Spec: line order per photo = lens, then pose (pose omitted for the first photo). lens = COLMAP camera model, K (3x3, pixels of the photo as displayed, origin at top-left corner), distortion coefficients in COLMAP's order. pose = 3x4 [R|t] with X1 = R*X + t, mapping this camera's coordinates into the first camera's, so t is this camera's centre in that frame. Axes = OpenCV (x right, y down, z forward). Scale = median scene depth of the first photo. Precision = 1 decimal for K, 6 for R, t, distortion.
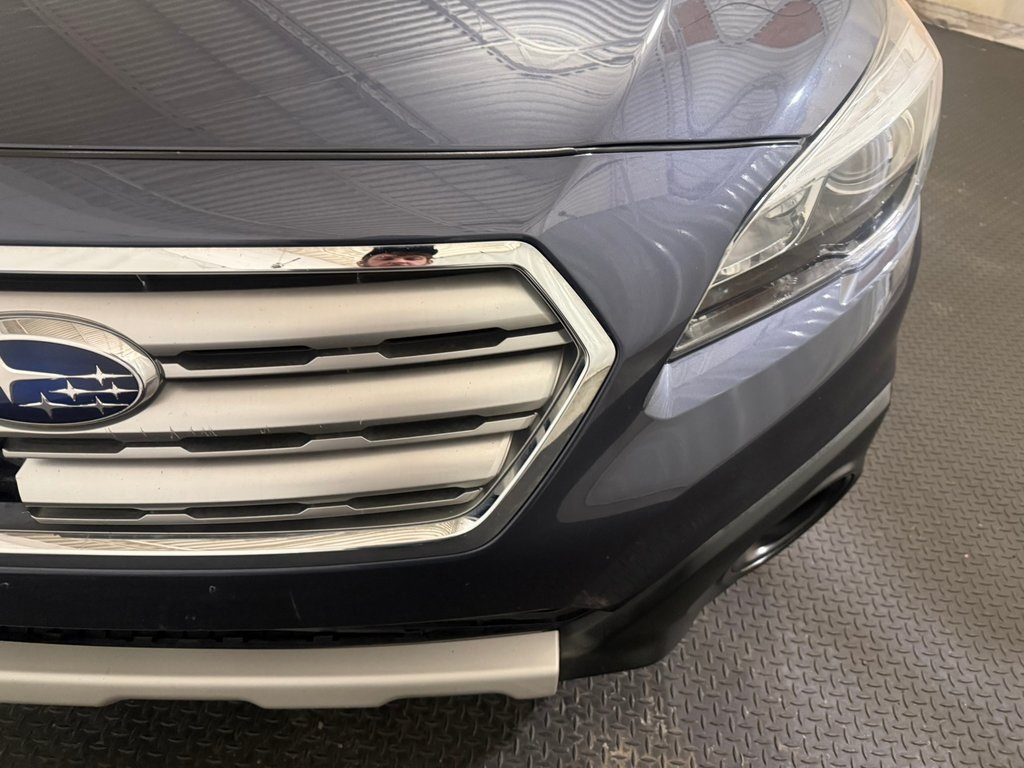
lens RADIAL K [[711.2, 0, 512.0], [0, 711.2, 384.0], [0, 0, 1]] dist [-0.007296, -0.000959]
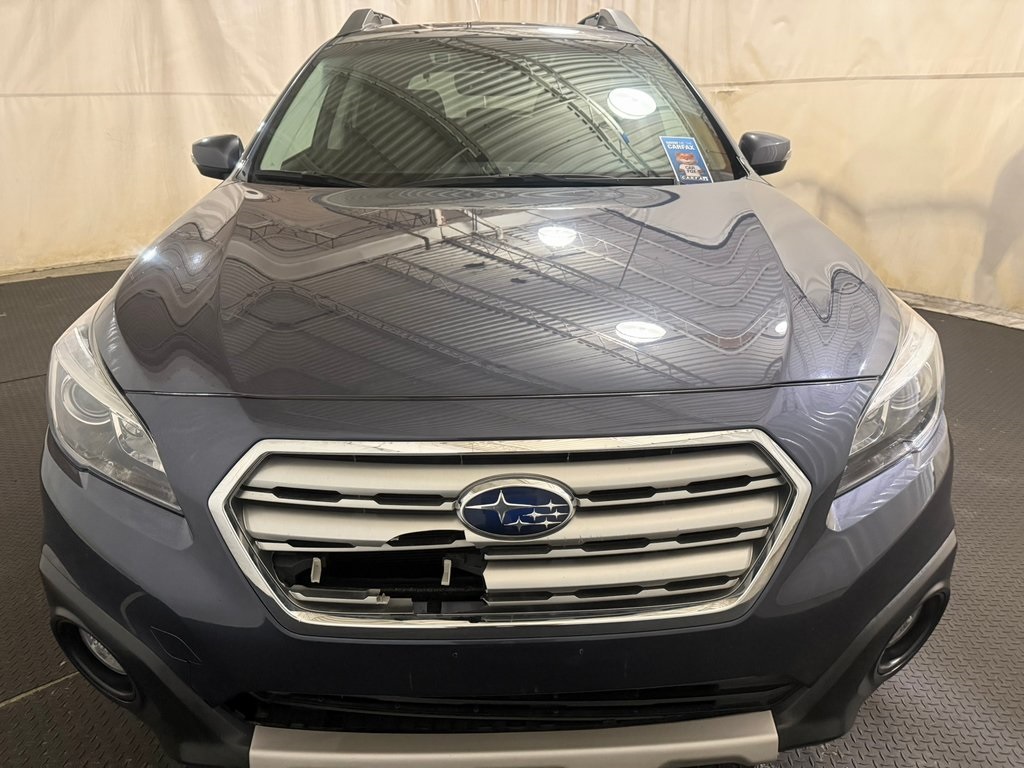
lens RADIAL K [[742.1, 0, 512.0], [0, 742.1, 384.0], [0, 0, 1]] dist [-0.005516, 0.002694]
pose [[0.998874, -0.040846, 0.024129, -0.476557], [0.046837, 0.929948, -0.364697, 0.266979], [-0.007543, 0.365416, 0.930814, -0.632203]]
